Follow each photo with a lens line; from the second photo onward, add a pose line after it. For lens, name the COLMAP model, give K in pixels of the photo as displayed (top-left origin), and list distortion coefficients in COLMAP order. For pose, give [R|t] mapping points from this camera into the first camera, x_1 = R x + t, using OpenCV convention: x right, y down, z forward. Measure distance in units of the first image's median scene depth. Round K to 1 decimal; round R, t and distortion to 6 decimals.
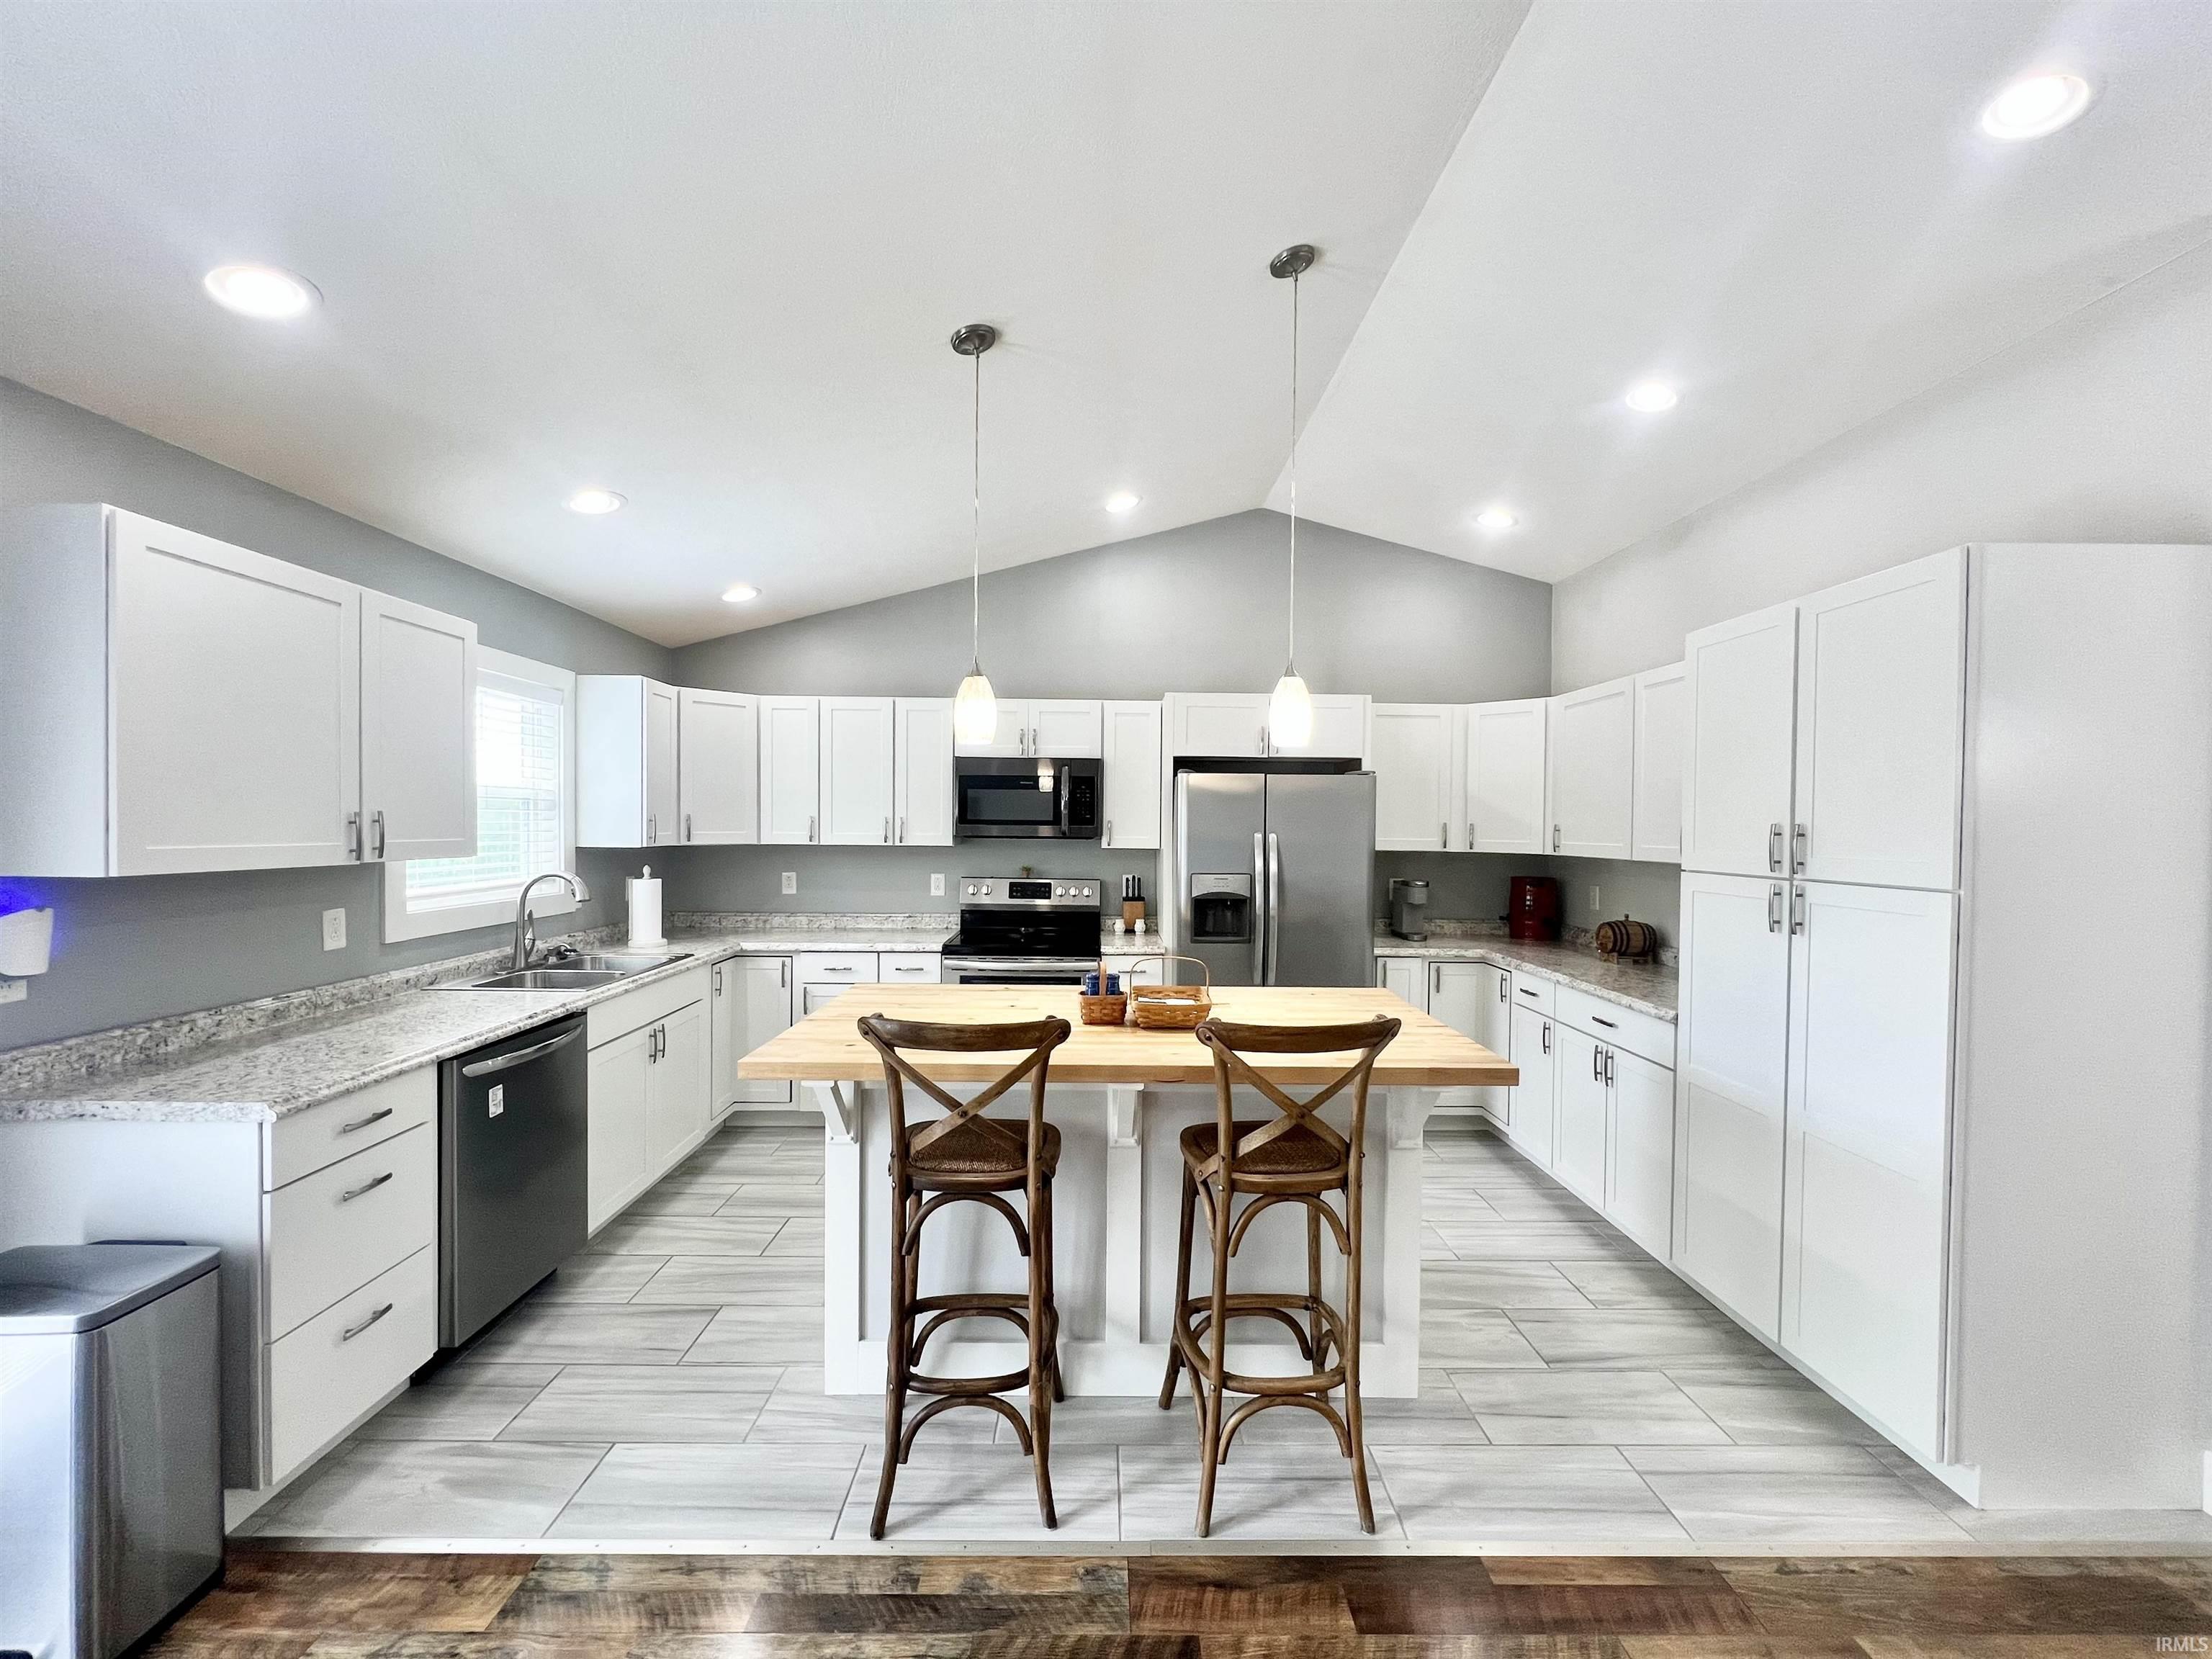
lens RADIAL K [[886.1, 0, 1103.8], [0, 886.1, 839.8], [0, 0, 1]] dist [-0.000974, 0.000332]
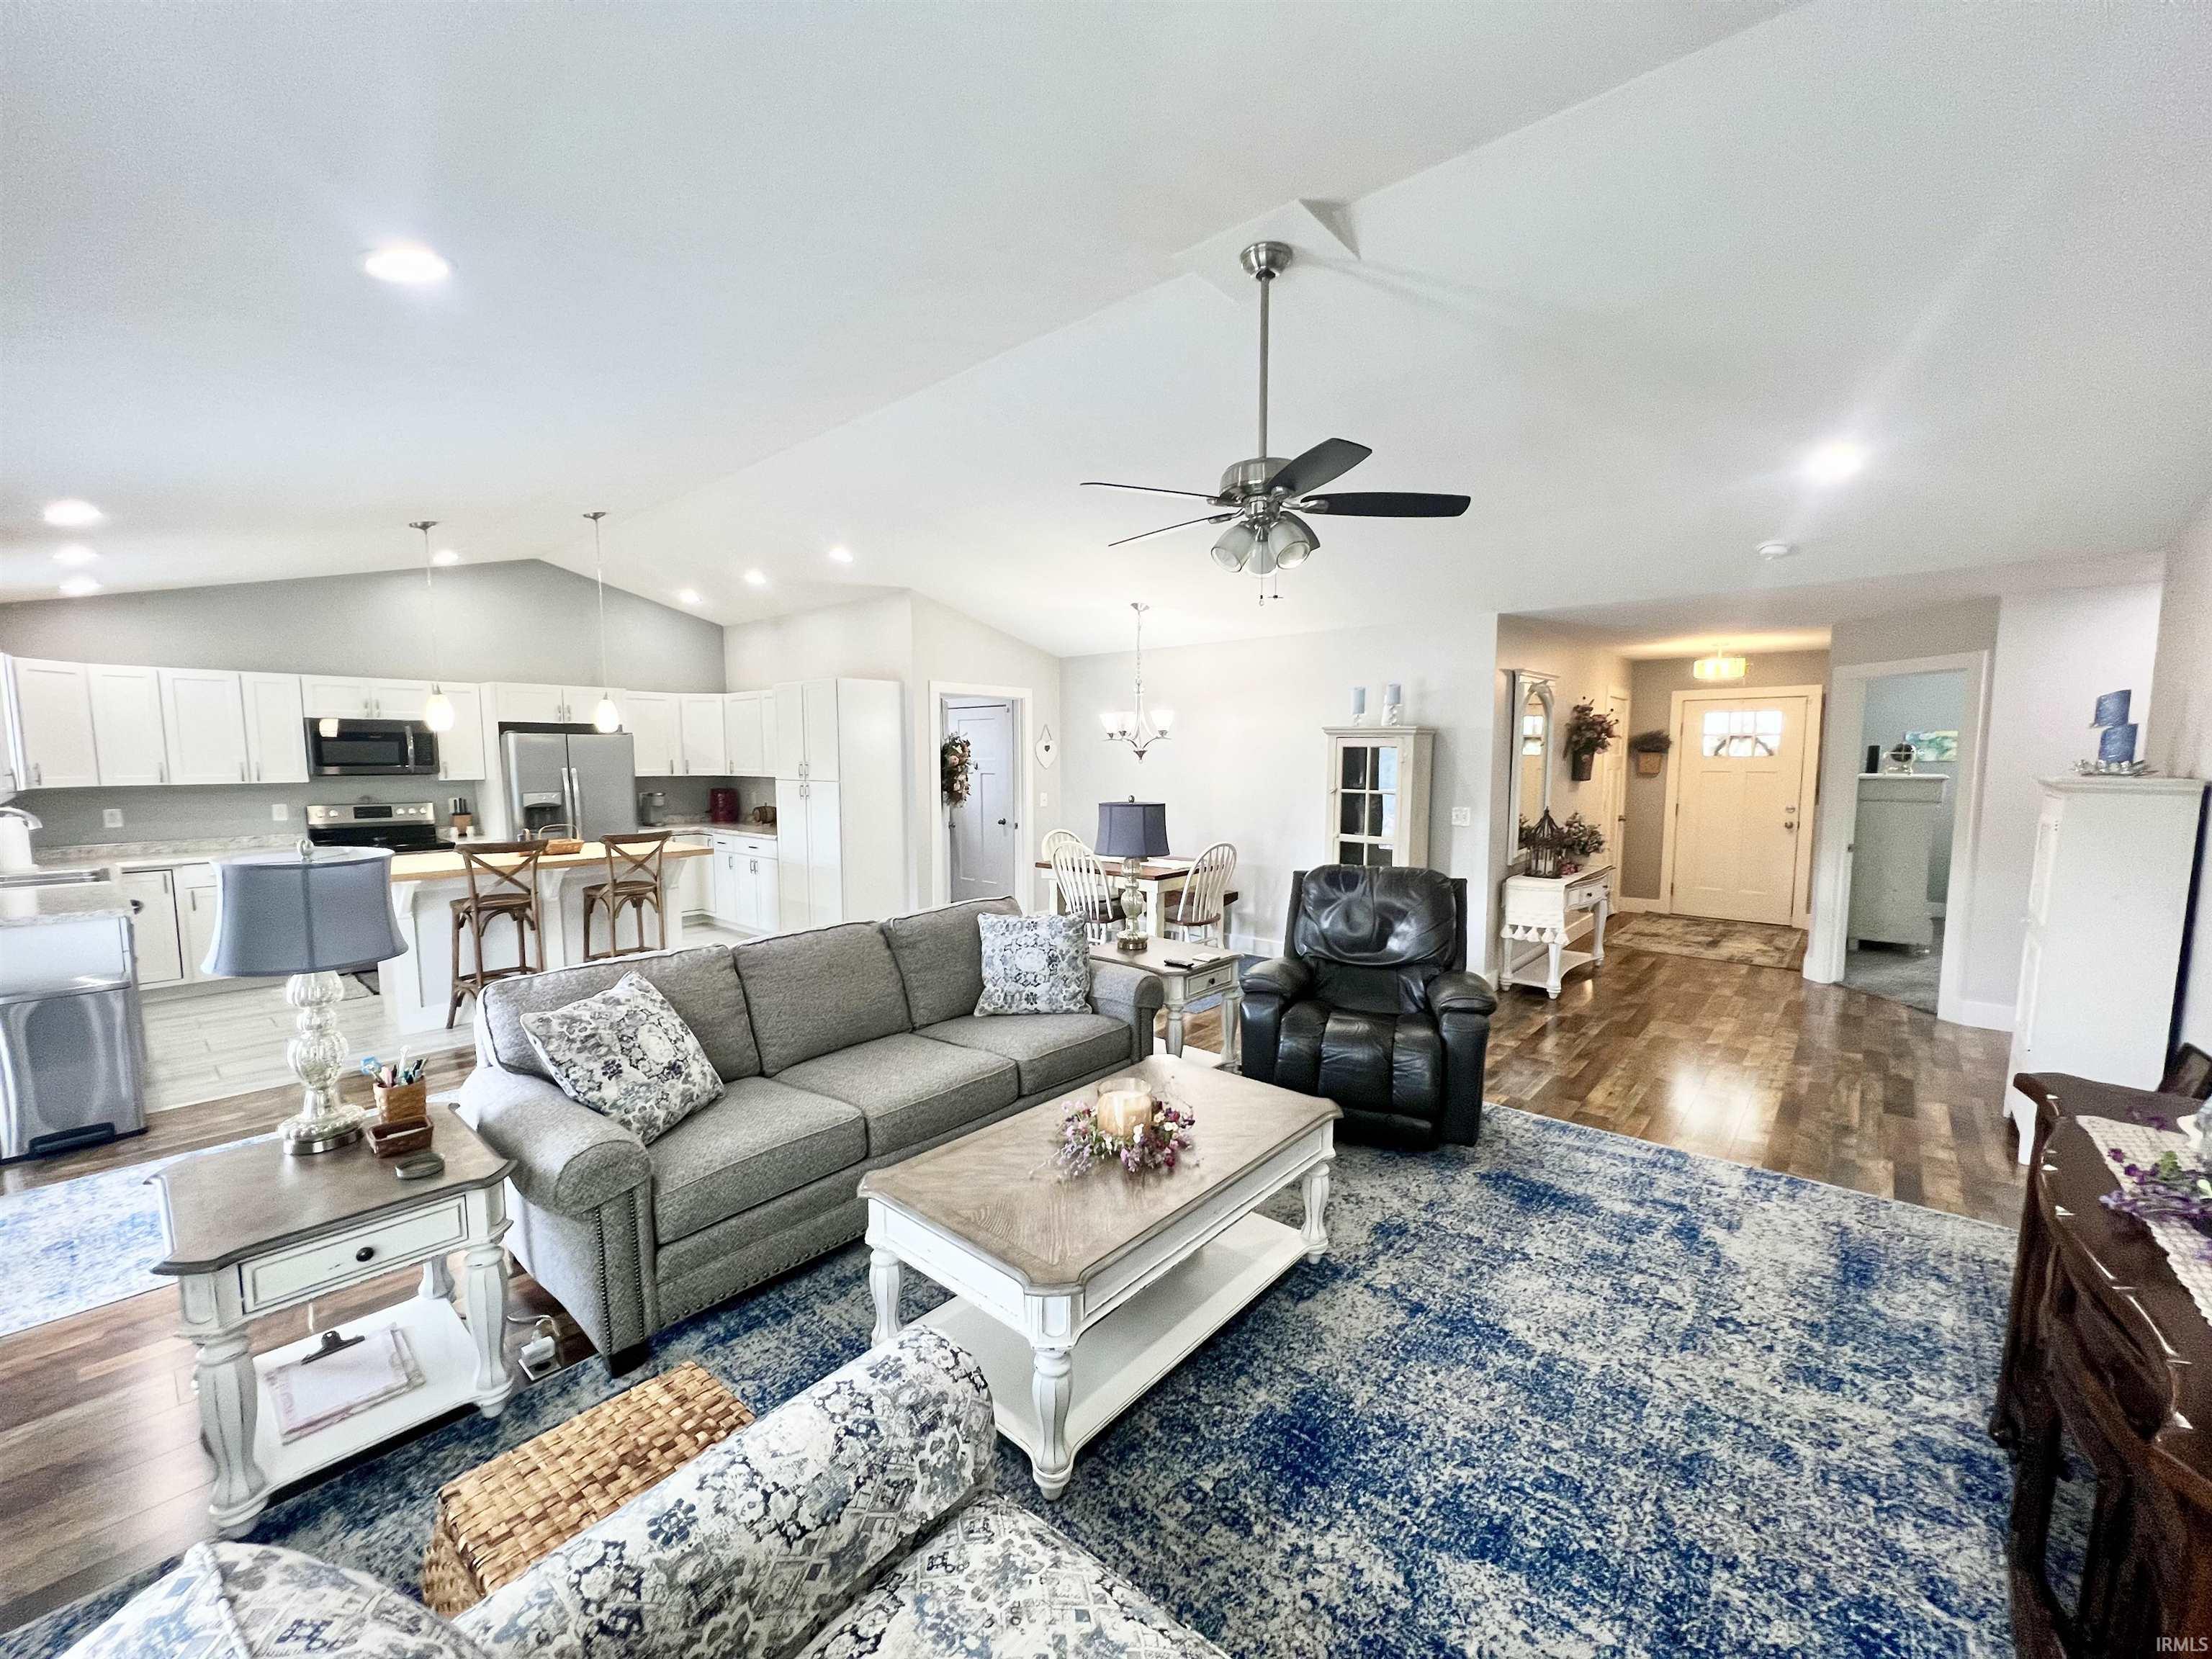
lens RADIAL K [[883.9, 0, 1104.4], [0, 883.9, 839.6], [0, 0, 1]] dist [0.000025, -0.000355]
pose [[0.665642, -0.082295, 0.741720, -0.421291], [0.021193, 0.995585, 0.091443, -0.004121], [-0.745970, -0.045149, 0.664447, -0.959803]]
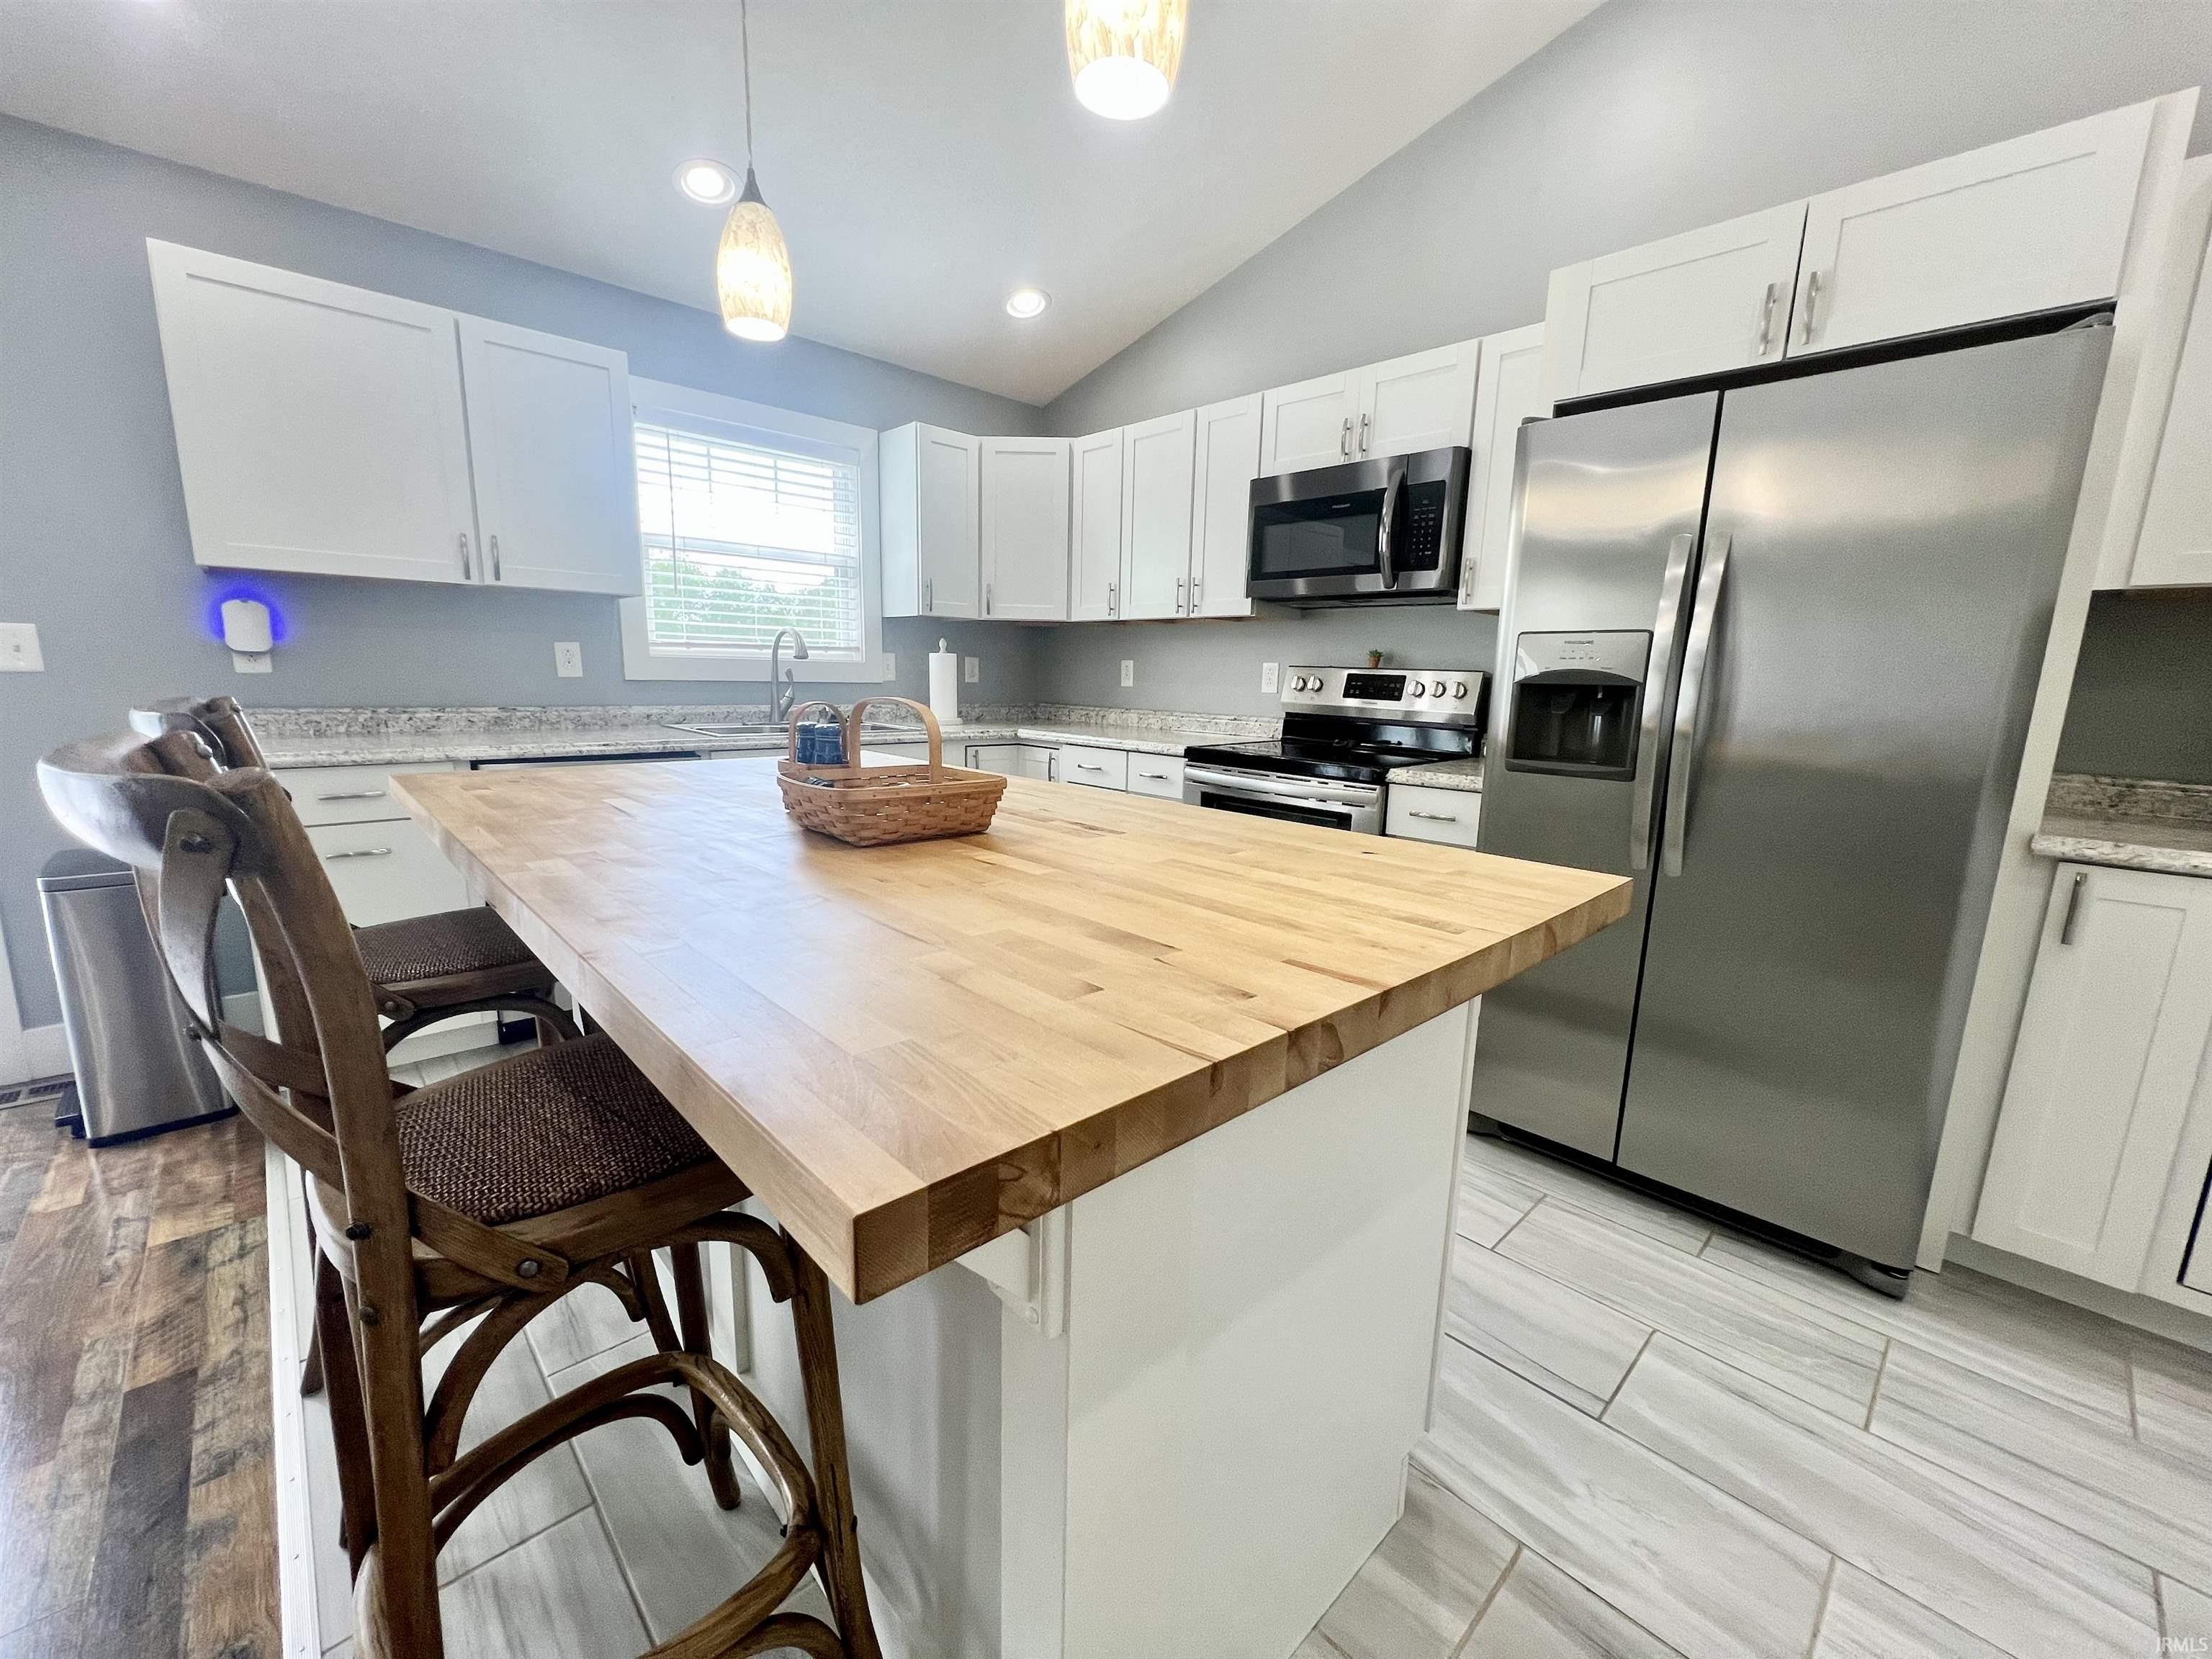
lens RADIAL K [[886.1, 0, 1103.8], [0, 886.1, 839.8], [0, 0, 1]] dist [-0.000974, 0.000332]
pose [[0.681257, 0.144495, -0.717642, 0.316172], [-0.032948, 0.985385, 0.167127, 0.077811], [0.731303, -0.090212, 0.676061, 0.472040]]
